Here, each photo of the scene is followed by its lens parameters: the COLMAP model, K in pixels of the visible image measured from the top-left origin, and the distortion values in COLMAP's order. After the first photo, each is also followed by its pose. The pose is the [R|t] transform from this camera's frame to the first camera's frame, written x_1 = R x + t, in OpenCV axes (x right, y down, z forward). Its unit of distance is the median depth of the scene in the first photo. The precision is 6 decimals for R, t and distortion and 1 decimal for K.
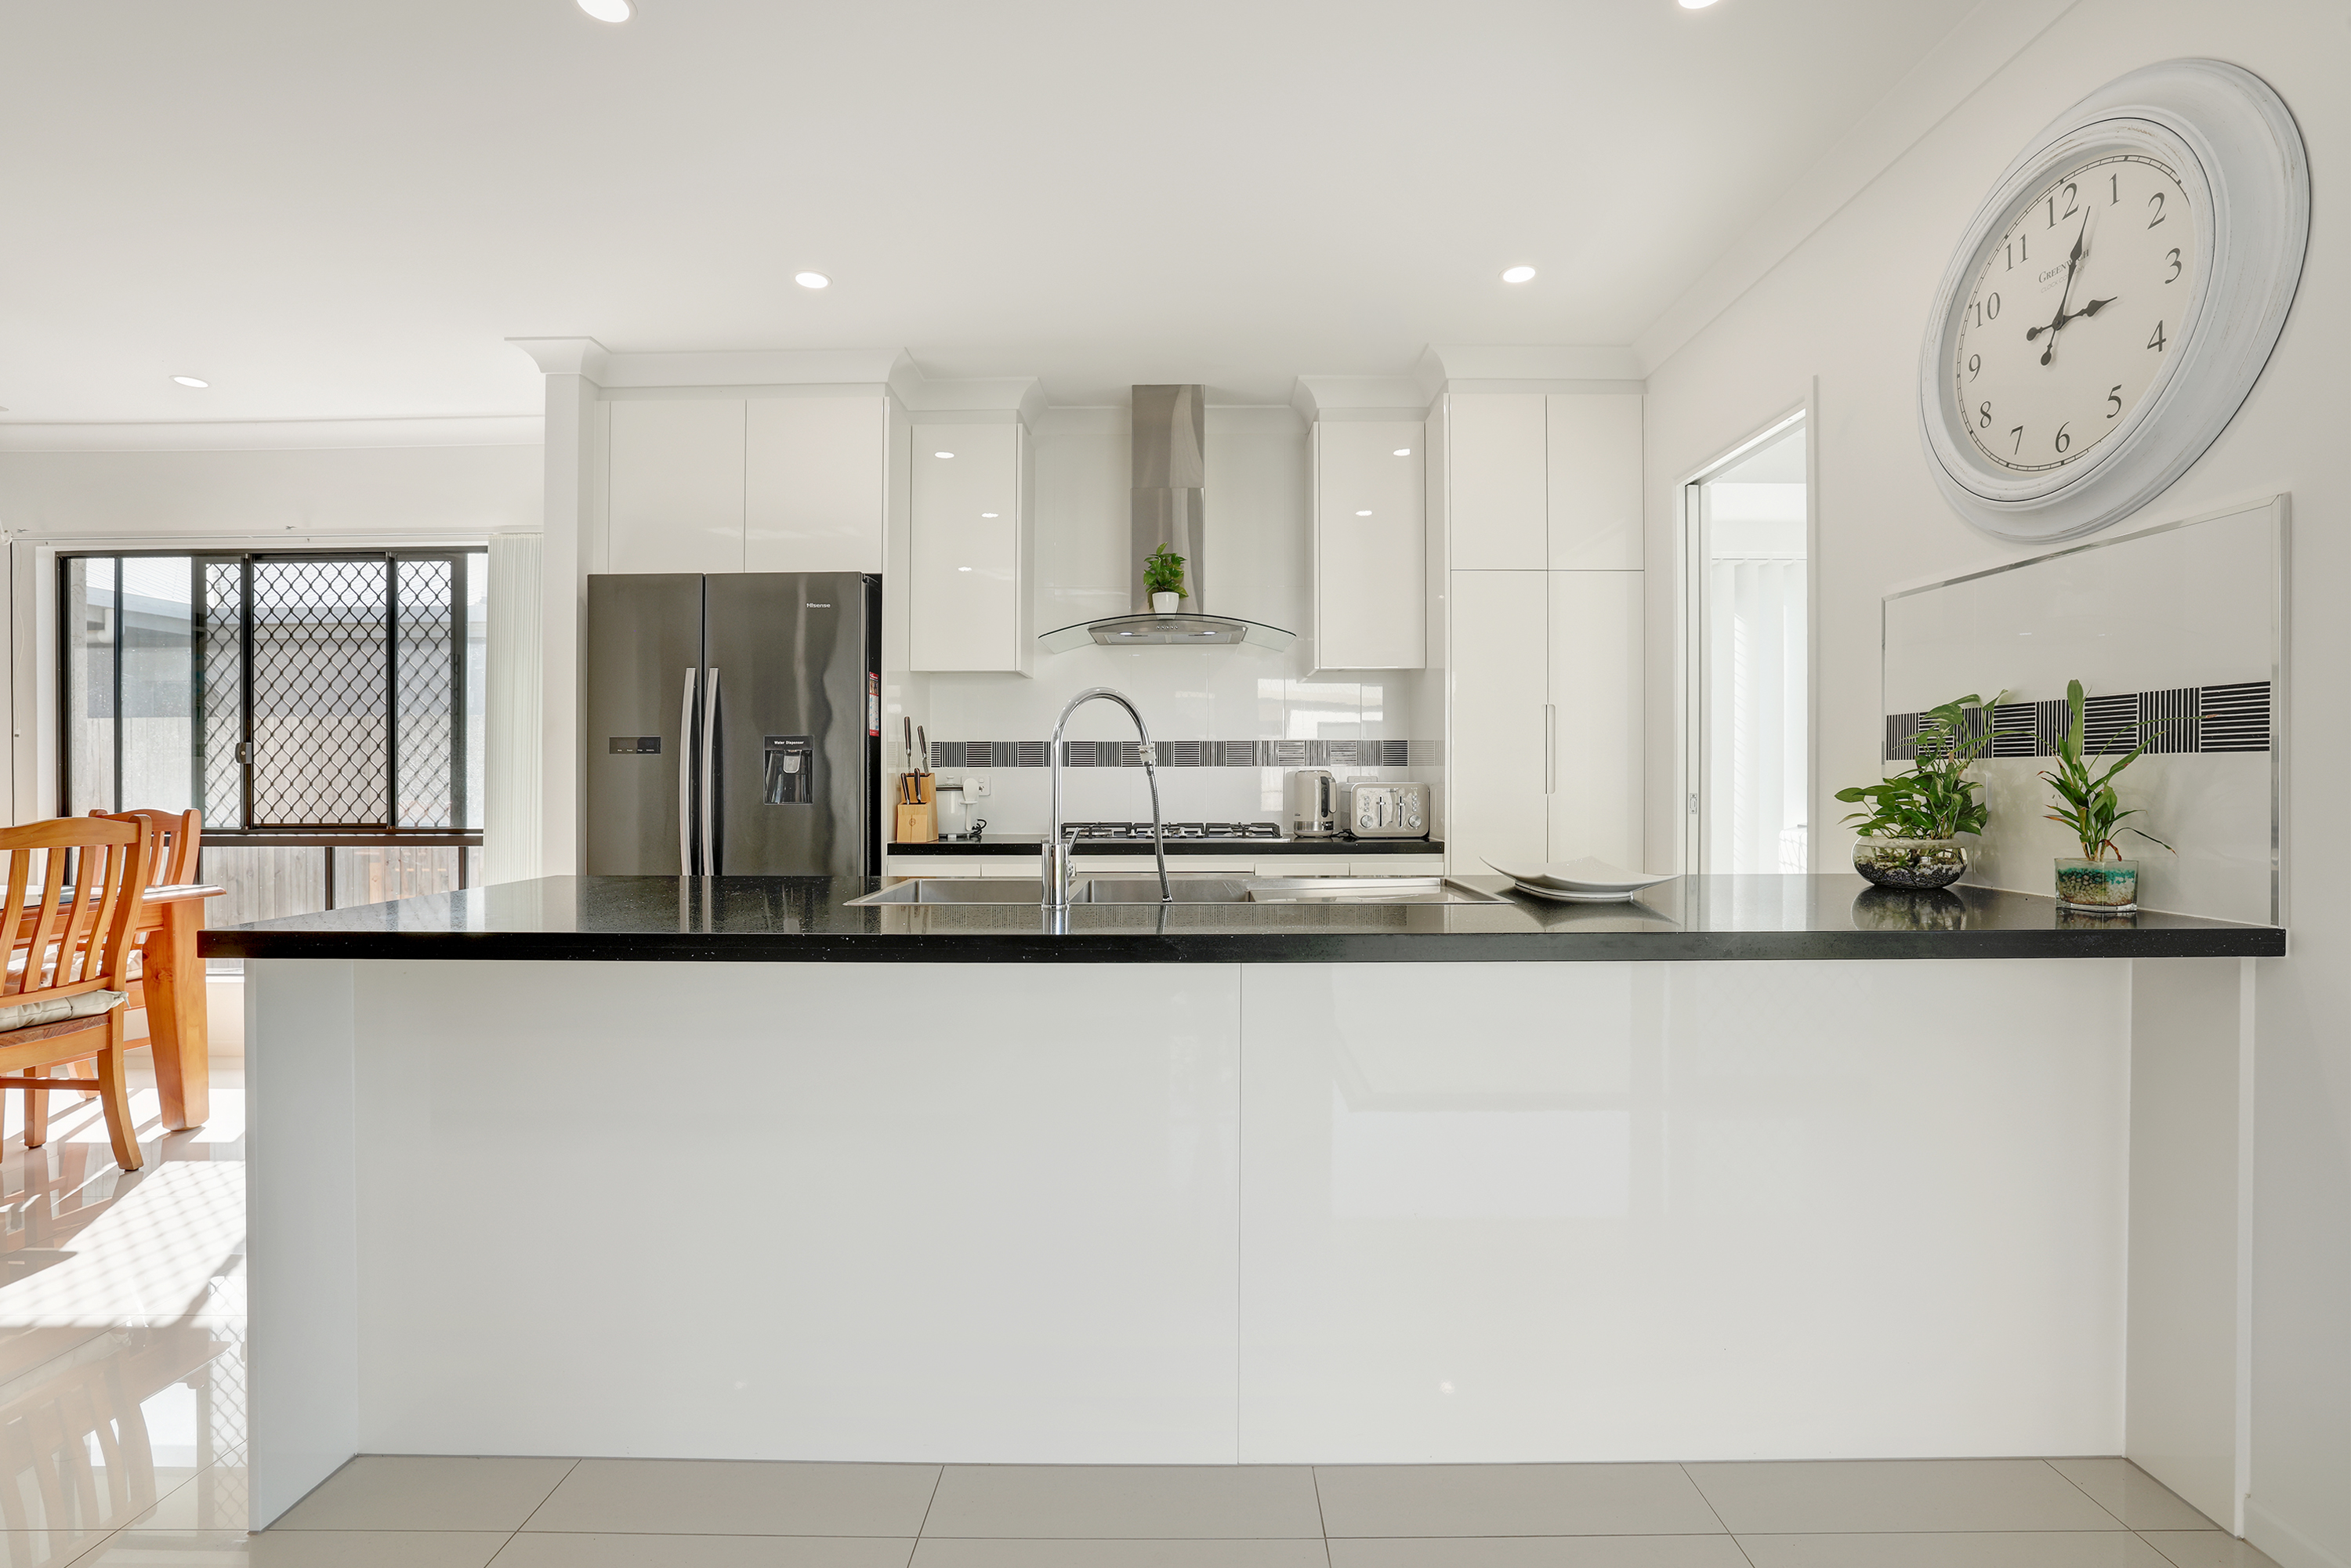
lens RADIAL K [[1014.5, 0, 1173.9], [0, 1014.5, 786.4], [0, 0, 1]] dist [-0.002356, -0.000022]
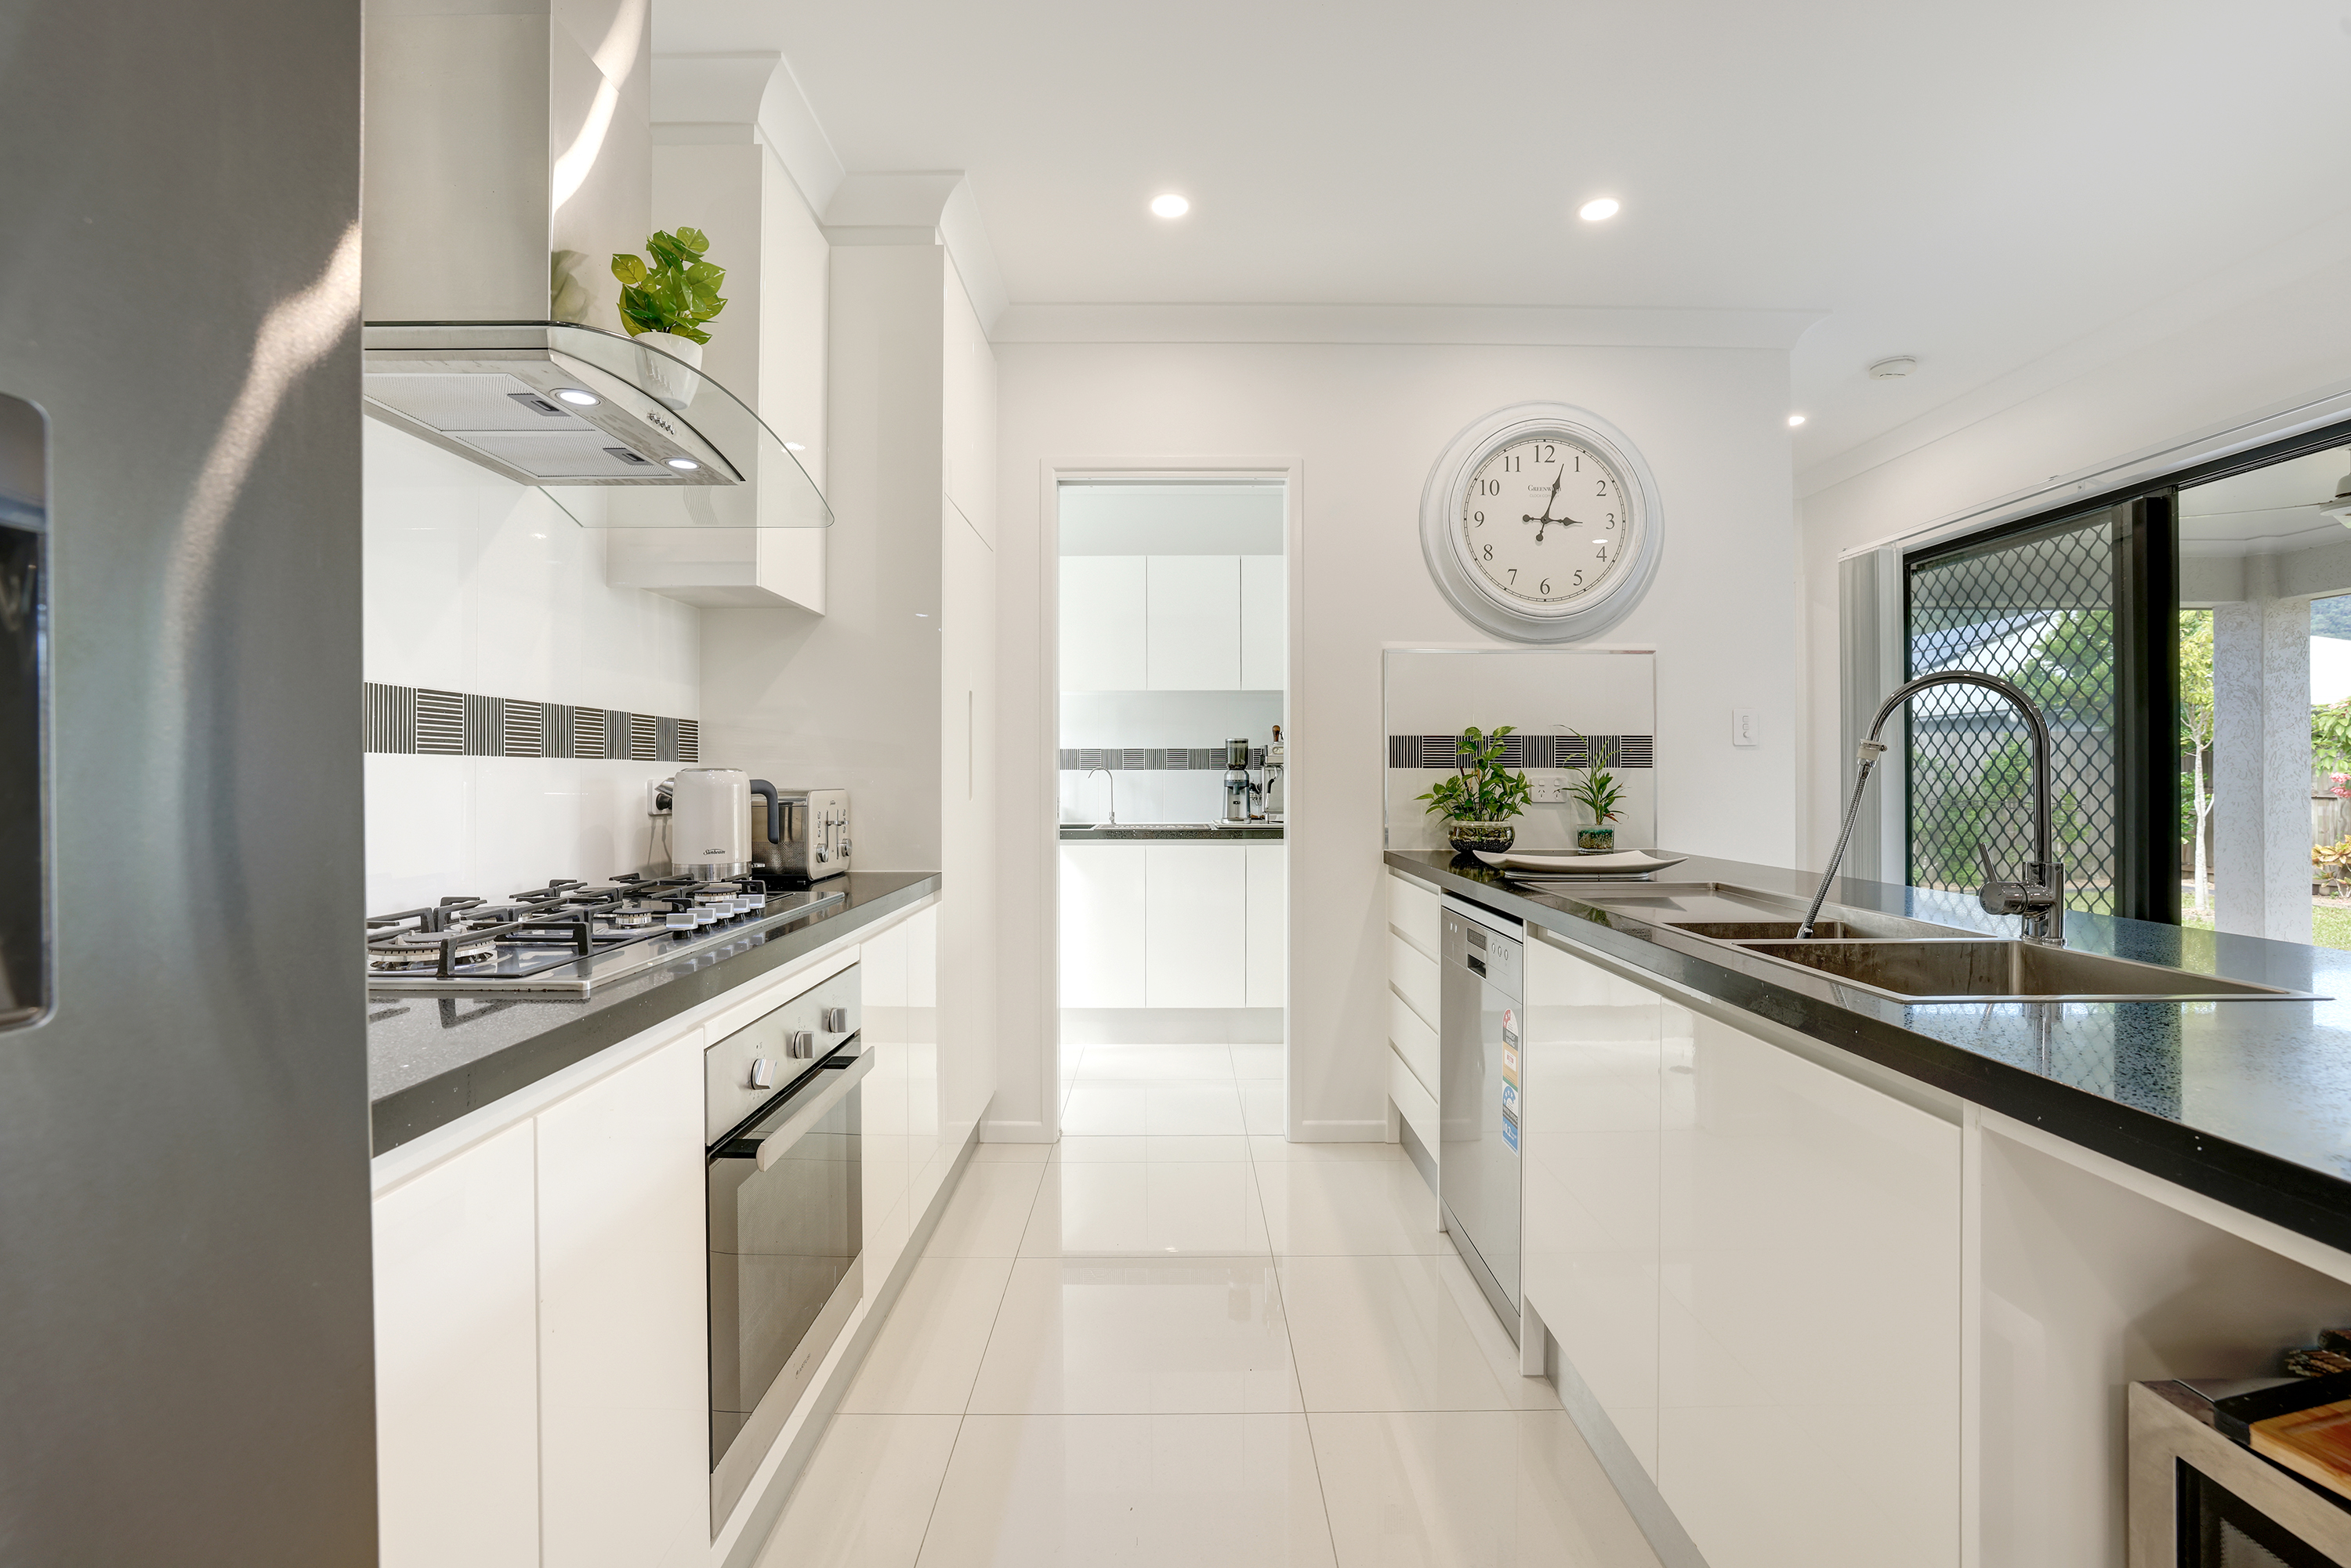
lens RADIAL K [[1014.5, 0, 1177.5], [0, 1014.5, 779.5], [0, 0, 1]] dist [-0.002356, -0.000022]
pose [[-0.036498, 0.003413, 0.999328, -0.310360], [0.011337, 0.999931, -0.003001, -0.004372], [-0.999269, 0.011220, -0.036534, 0.621212]]
